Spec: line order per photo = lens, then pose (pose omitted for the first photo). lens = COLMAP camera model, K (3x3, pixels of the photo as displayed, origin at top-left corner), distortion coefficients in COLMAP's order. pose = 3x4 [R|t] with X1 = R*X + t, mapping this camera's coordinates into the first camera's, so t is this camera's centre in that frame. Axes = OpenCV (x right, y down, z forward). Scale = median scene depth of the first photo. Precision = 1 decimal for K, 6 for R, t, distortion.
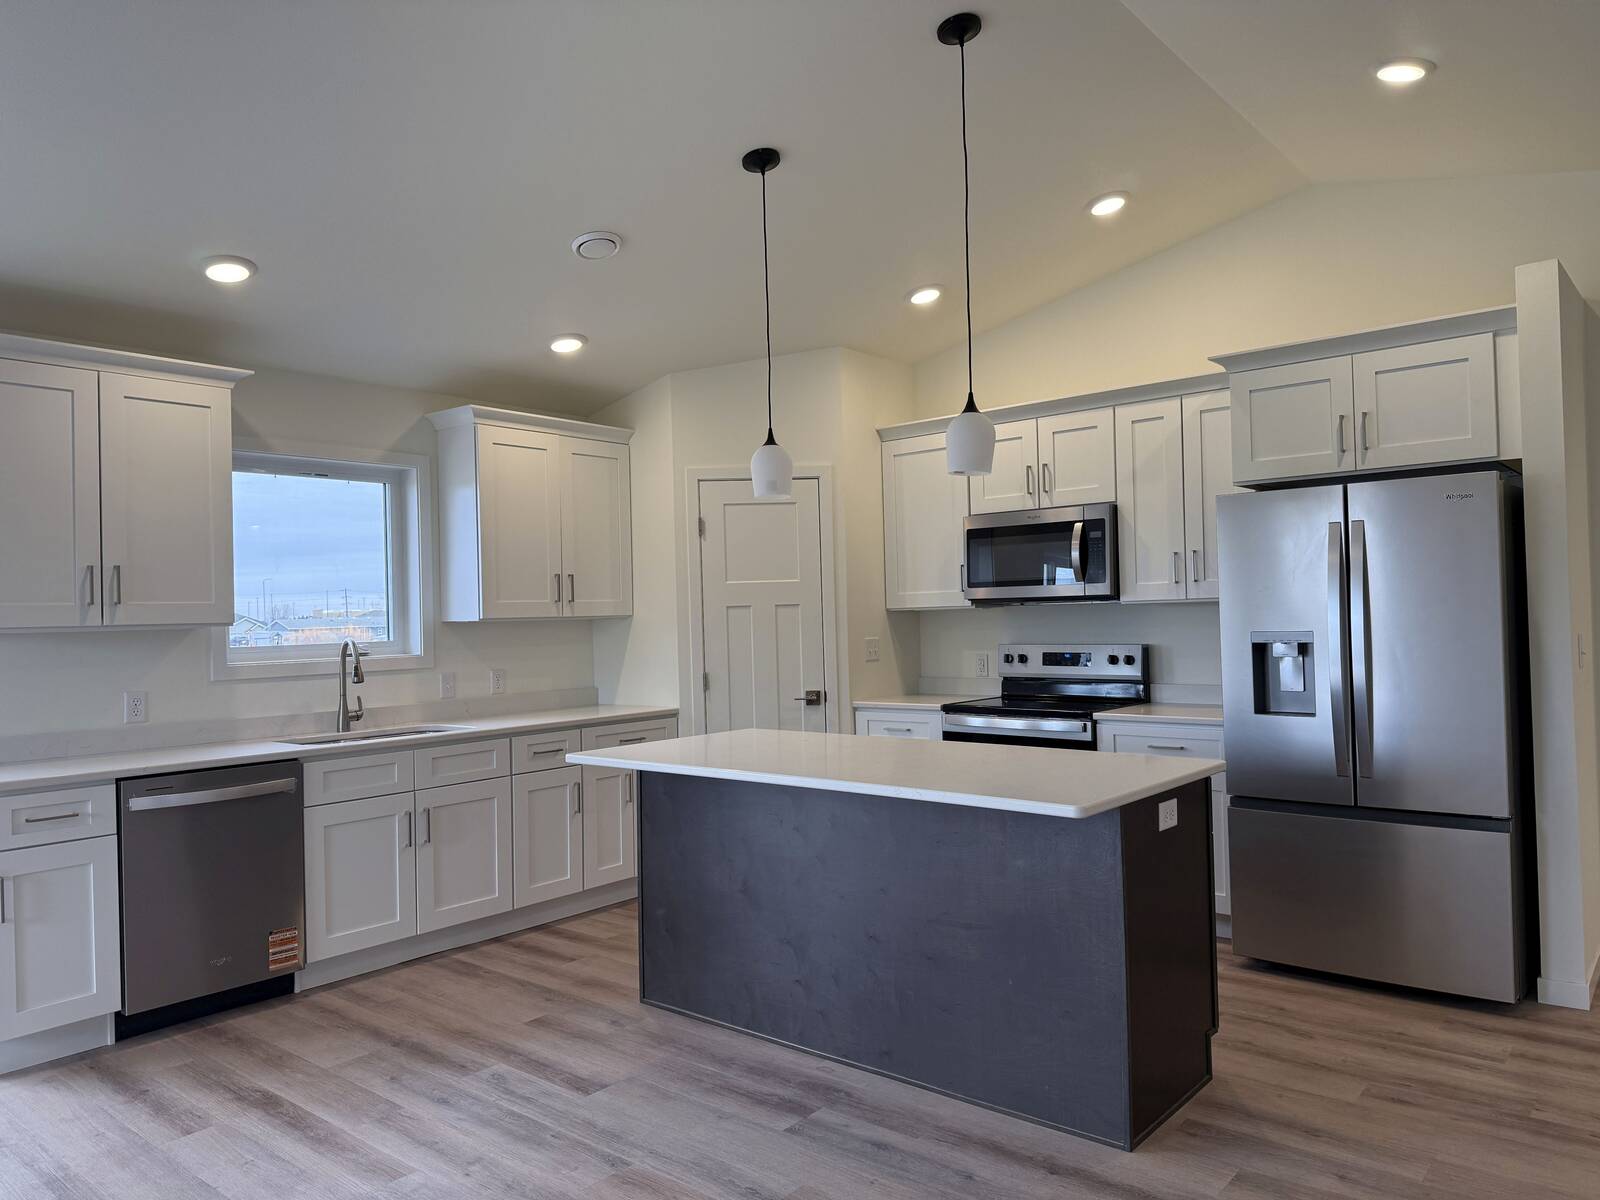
lens RADIAL K [[1115.5, 0, 793.0], [0, 1115.5, 603.1], [0, 0, 1]] dist [0.101967, -0.148862]
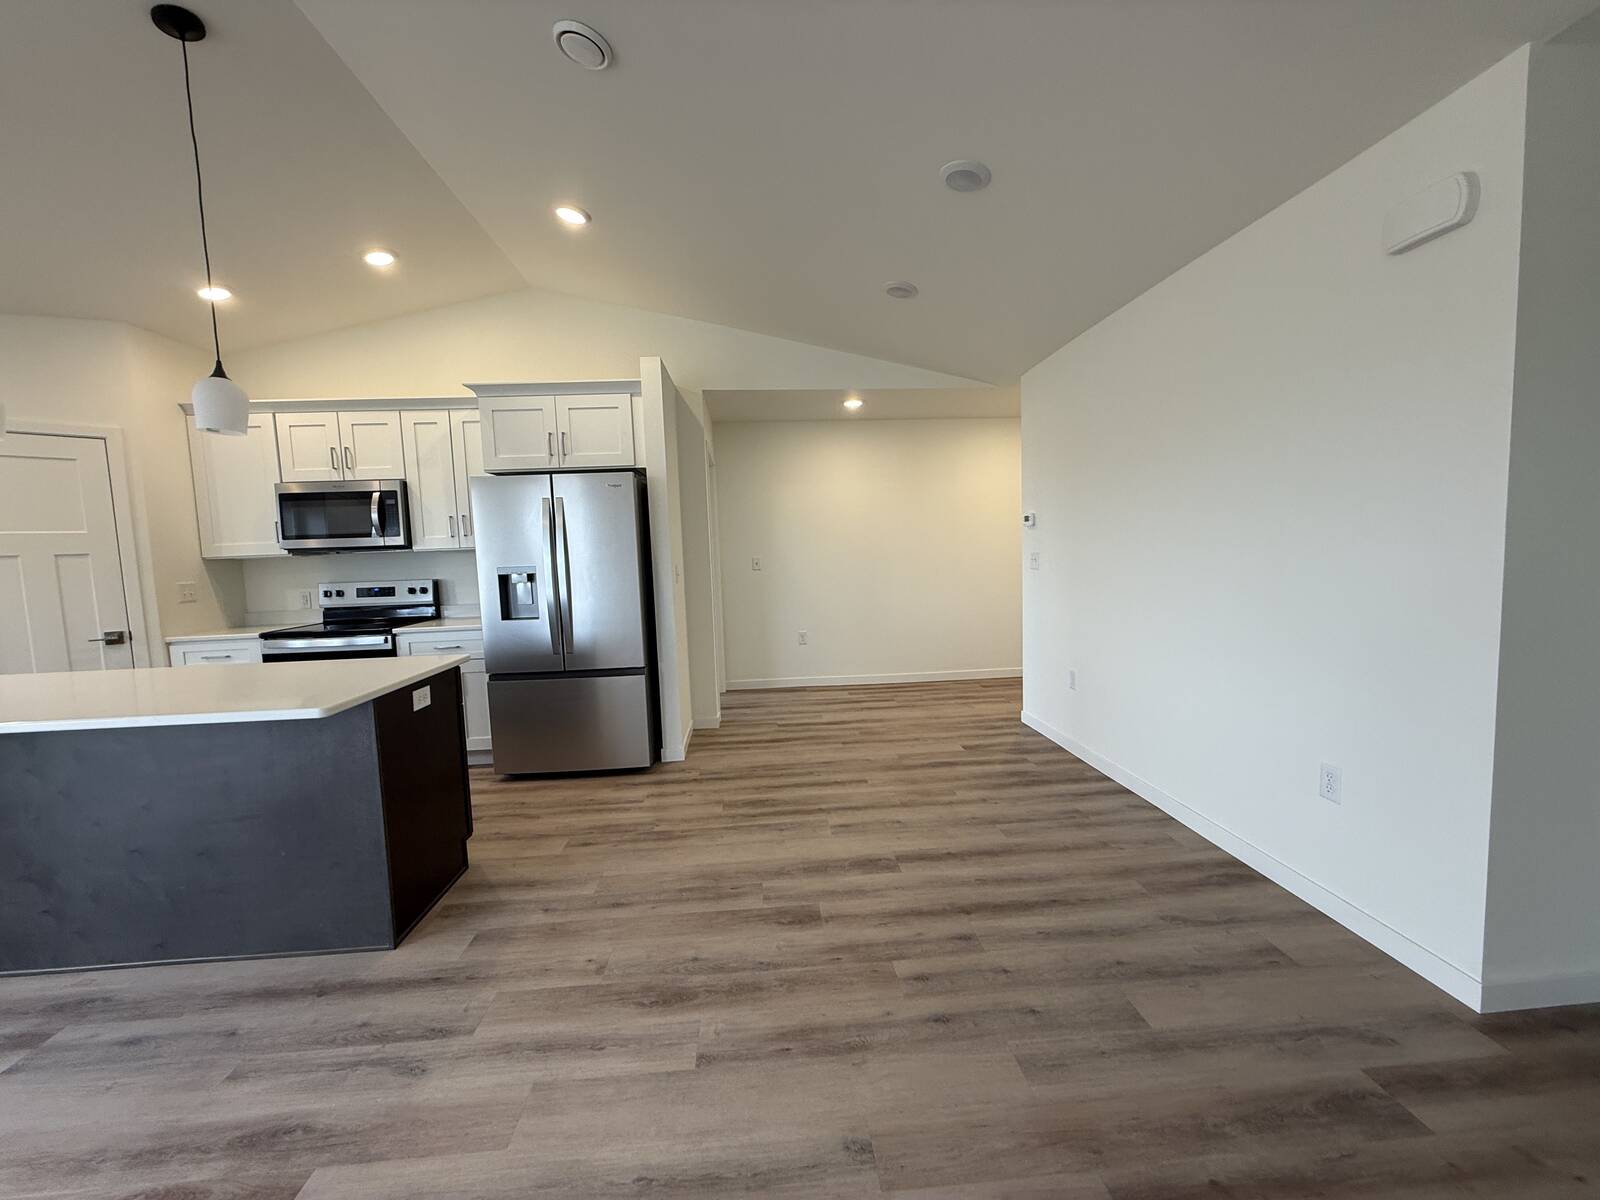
lens RADIAL K [[634.6, 0, 795.6], [0, 634.6, 600.3], [0, 0, 1]] dist [-0.000227, -0.000068]
pose [[0.718941, -0.056602, 0.692763, 0.096080], [0.010566, 0.997454, 0.070531, 0.013142], [-0.694991, -0.043388, 0.717708, 0.095881]]
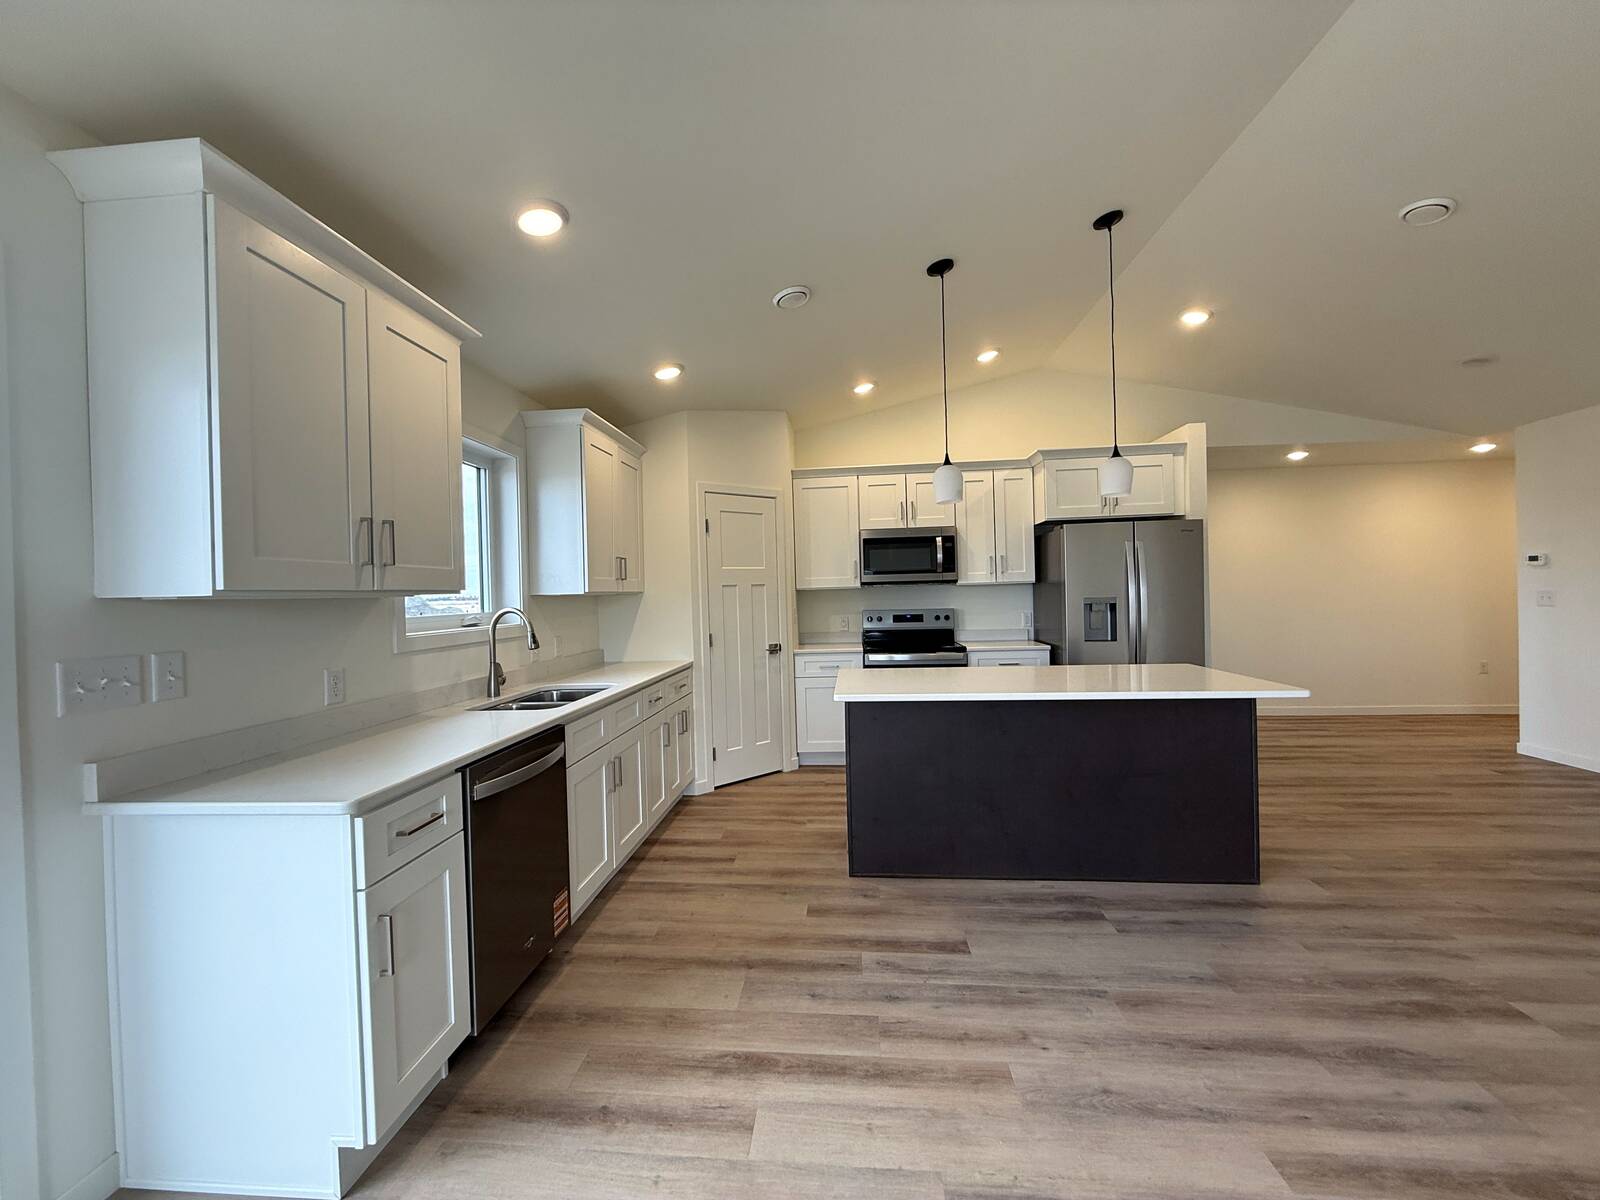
lens RADIAL K [[634.6, 0, 795.6], [0, 634.6, 600.3], [0, 0, 1]] dist [-0.000227, -0.000068]
pose [[0.821734, -0.003103, 0.569863, -0.589185], [0.000551, 0.999989, 0.004649, 0.024119], [-0.569871, -0.003506, 0.821727, 0.410245]]
